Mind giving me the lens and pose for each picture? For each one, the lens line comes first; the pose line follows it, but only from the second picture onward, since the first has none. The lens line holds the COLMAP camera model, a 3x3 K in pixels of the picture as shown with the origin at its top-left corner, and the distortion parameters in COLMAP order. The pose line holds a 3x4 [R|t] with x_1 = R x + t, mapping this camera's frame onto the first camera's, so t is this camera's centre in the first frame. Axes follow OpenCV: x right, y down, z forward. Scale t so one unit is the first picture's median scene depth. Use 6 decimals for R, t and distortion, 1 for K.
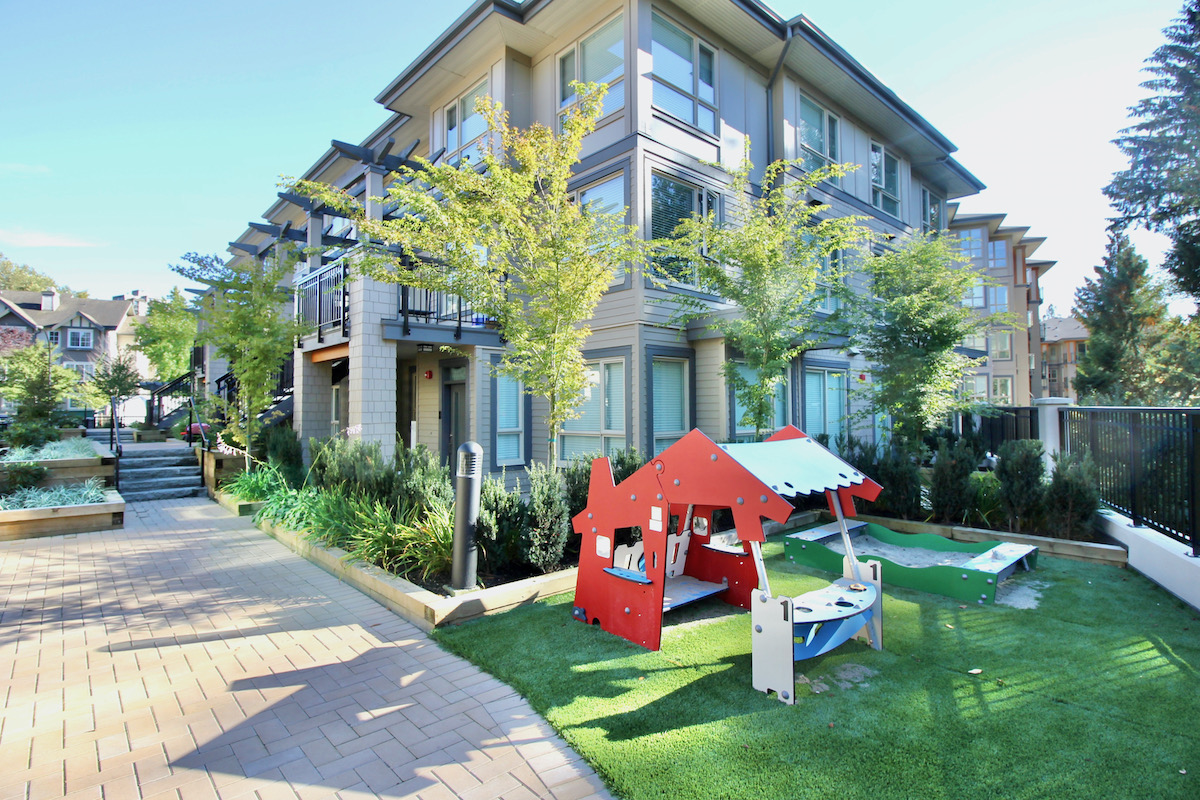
lens RADIAL K [[600.2, 0, 600.0], [0, 600.2, 400.0], [0, 0, 1]] dist [0.000621, -0.000235]
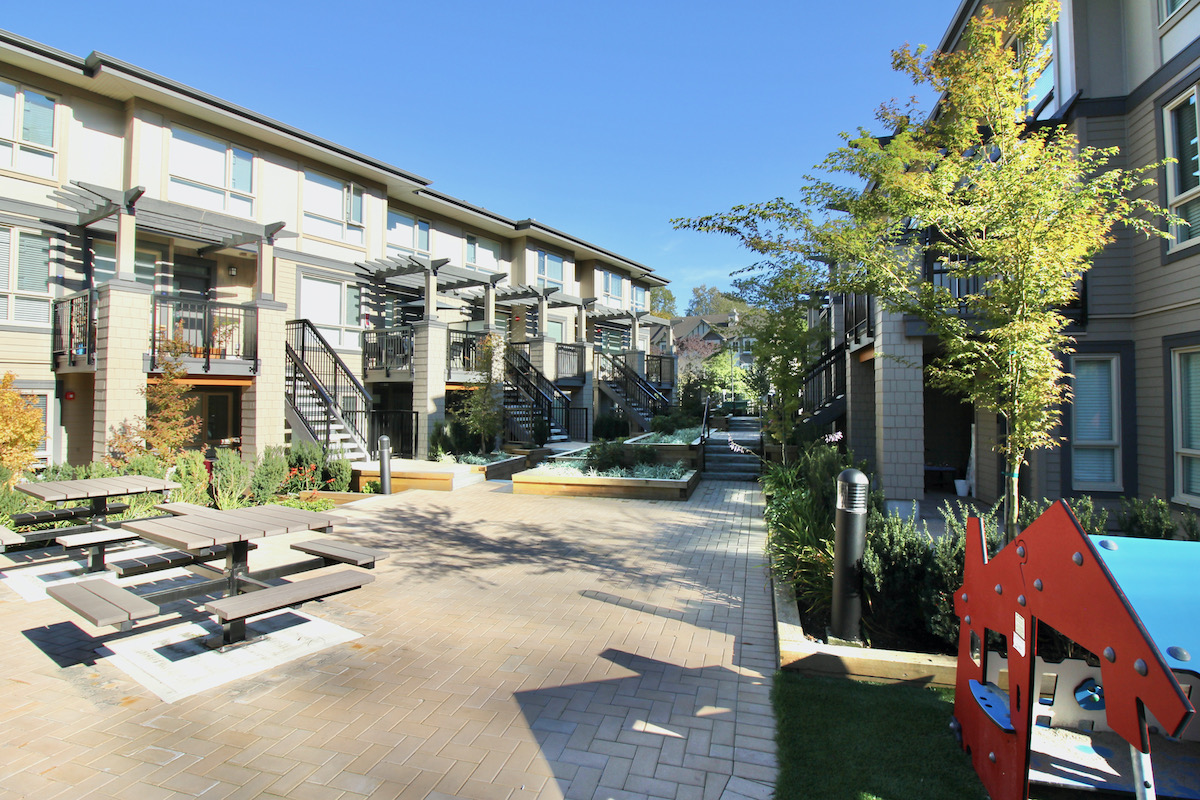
lens RADIAL K [[585.6, 0, 600.0], [0, 585.6, 400.0], [0, 0, 1]] dist [-0.003666, -0.001639]
pose [[0.550176, 0.007223, -0.835017, 0.281348], [0.007530, 0.999879, 0.013611, -0.042805], [0.835014, -0.013776, 0.550056, 0.246504]]
